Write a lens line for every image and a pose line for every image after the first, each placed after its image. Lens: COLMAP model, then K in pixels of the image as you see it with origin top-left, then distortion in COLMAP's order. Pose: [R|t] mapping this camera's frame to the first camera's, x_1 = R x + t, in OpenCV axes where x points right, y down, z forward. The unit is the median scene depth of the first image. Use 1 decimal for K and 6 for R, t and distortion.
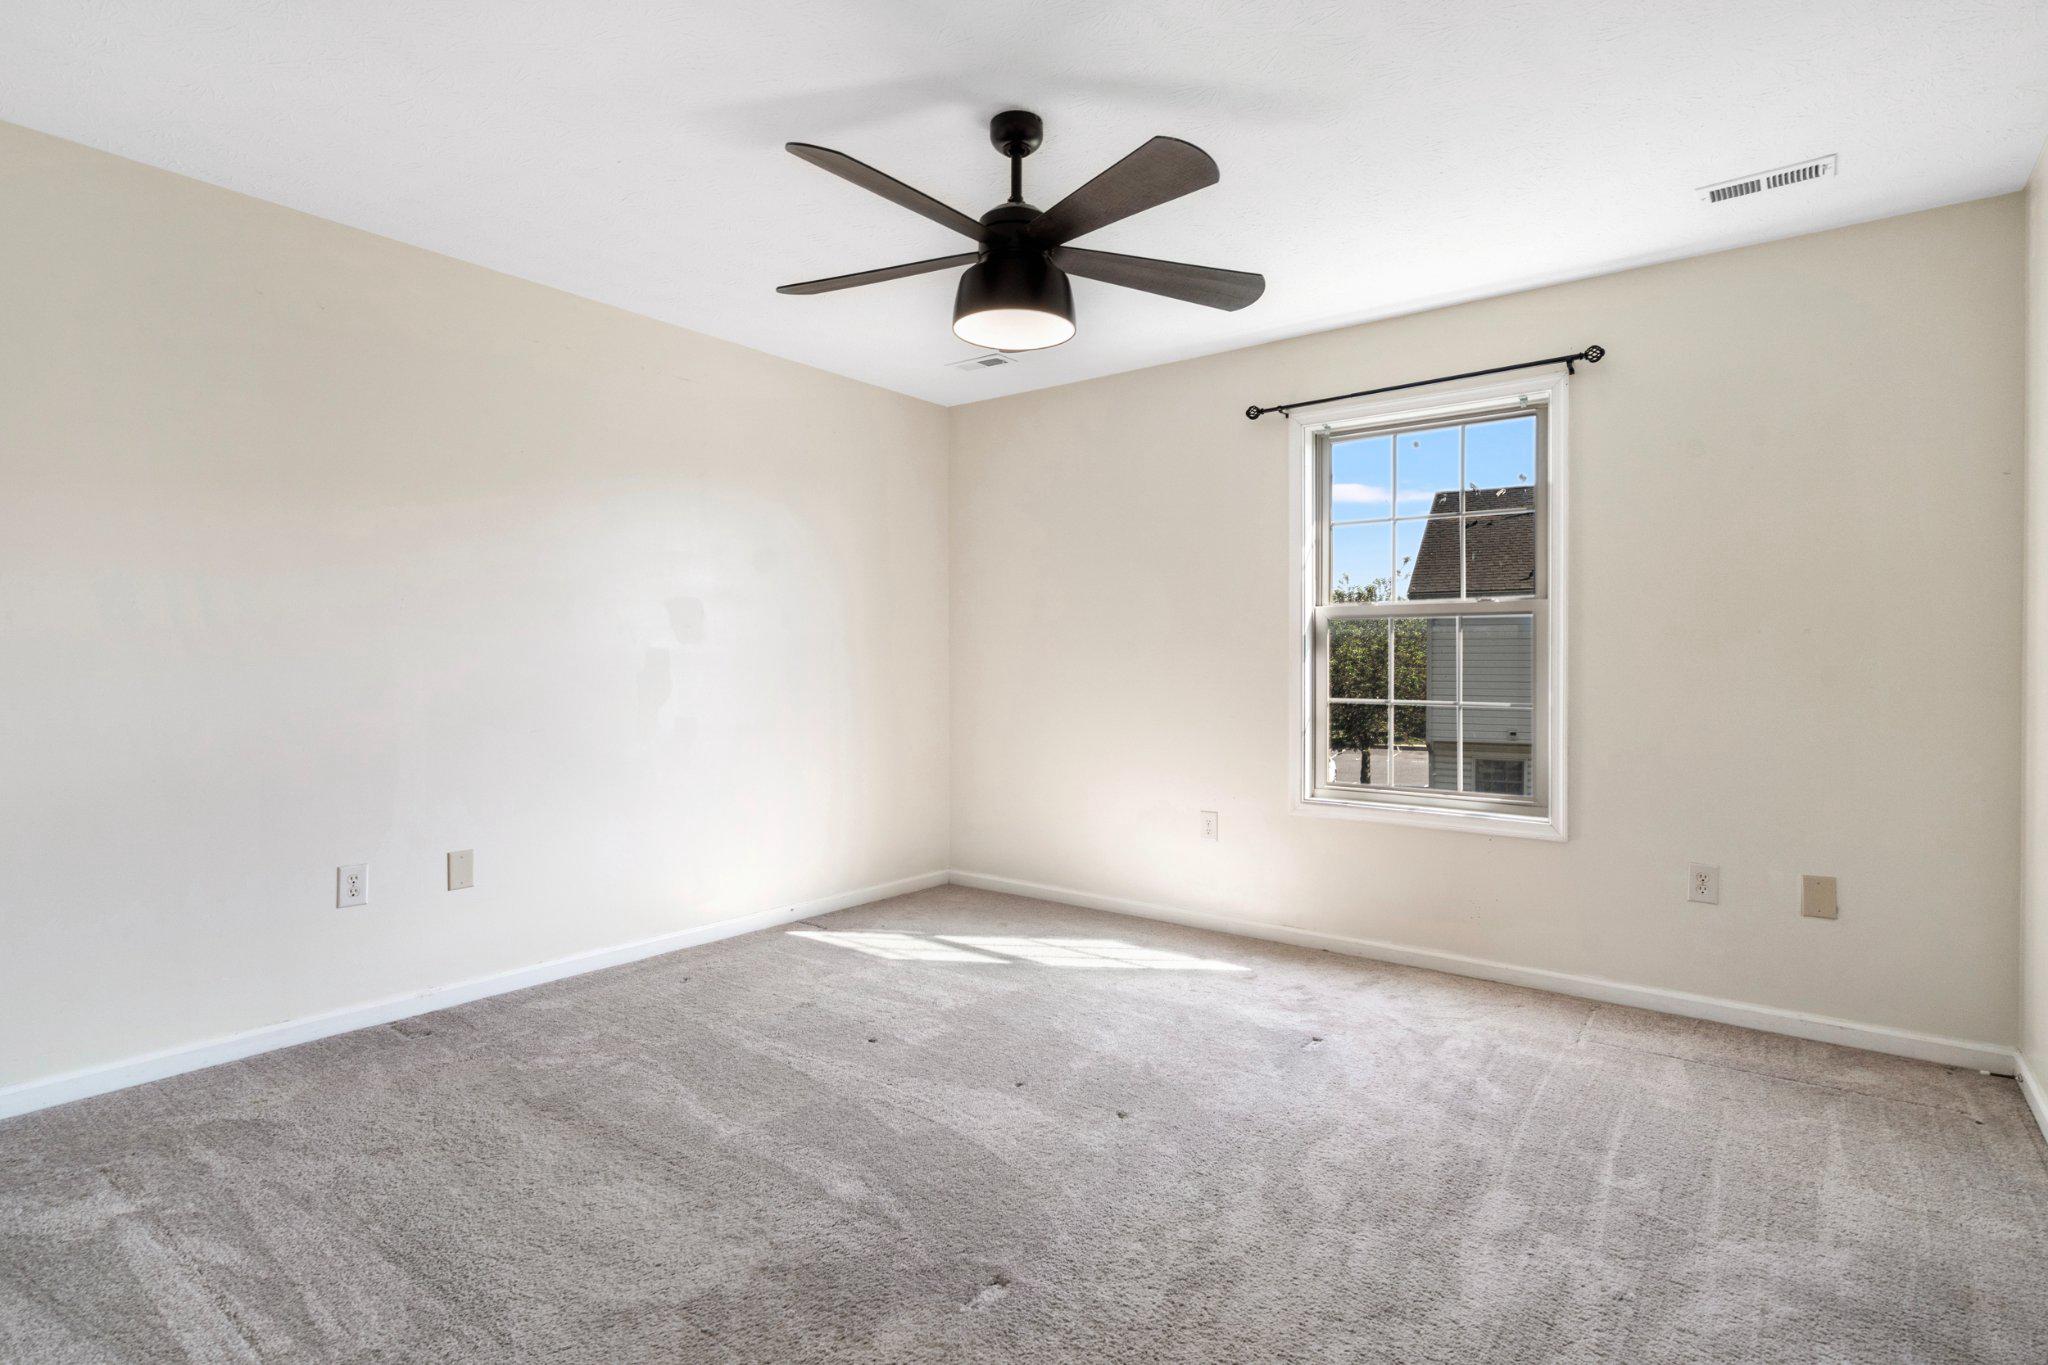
lens RADIAL K [[1018.7, 0, 1036.0], [0, 1018.7, 679.4], [0, 0, 1]] dist [0.054242, -0.023317]
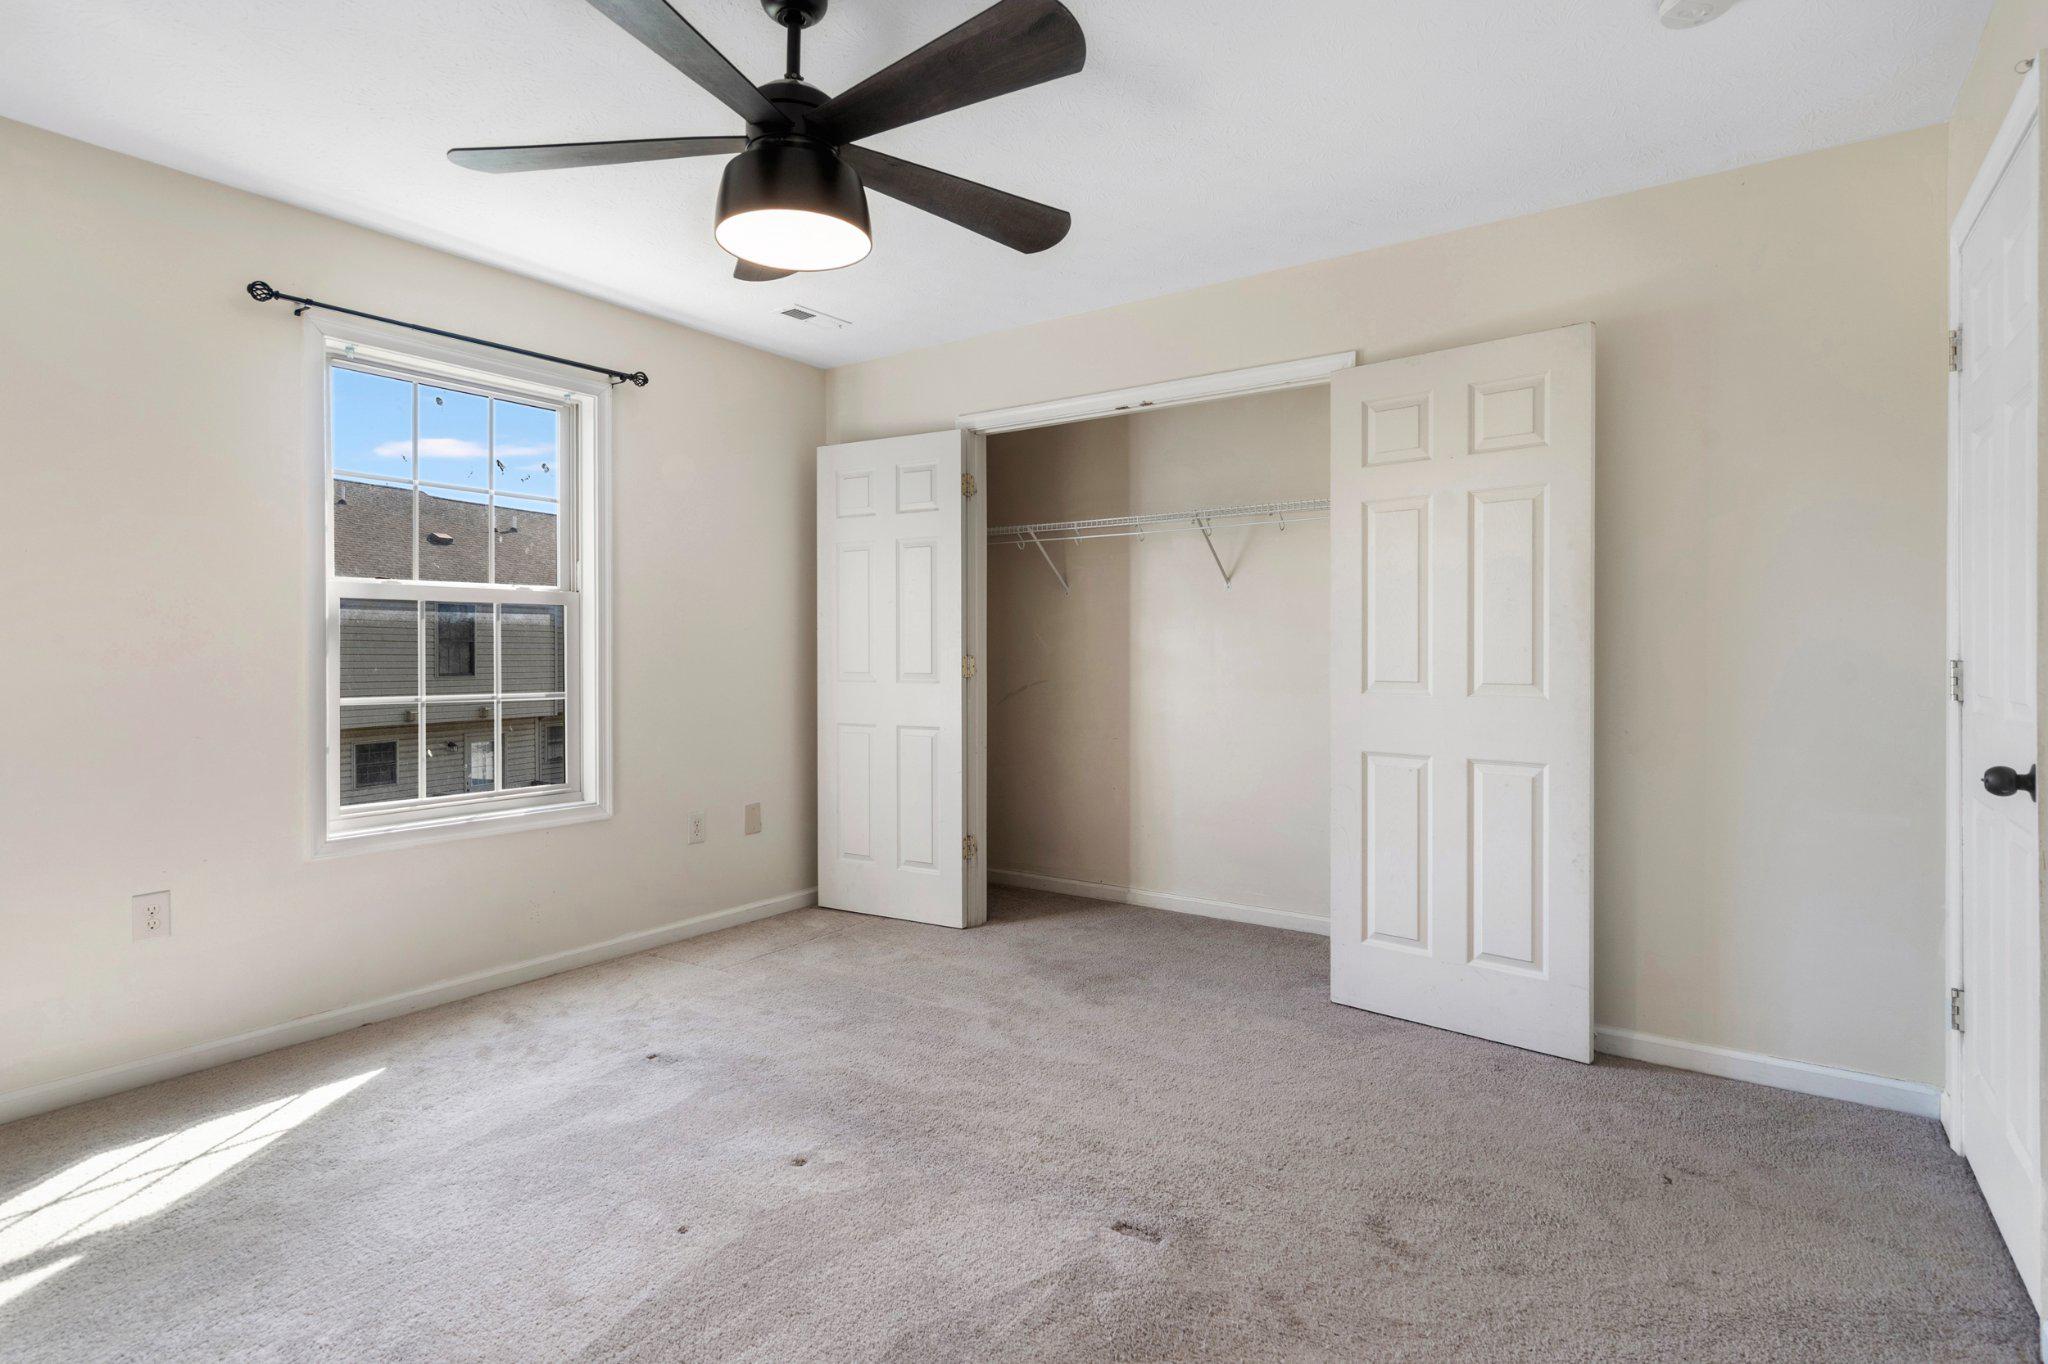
lens RADIAL K [[1028.9, 0, 1015.4], [0, 1028.9, 678.4], [0, 0, 1]] dist [0.053168, -0.023972]
pose [[0.003763, -0.027797, 0.999607, -0.569998], [0.021168, 0.999392, 0.027711, -0.010783], [-0.999769, 0.021055, 0.004350, 0.566606]]
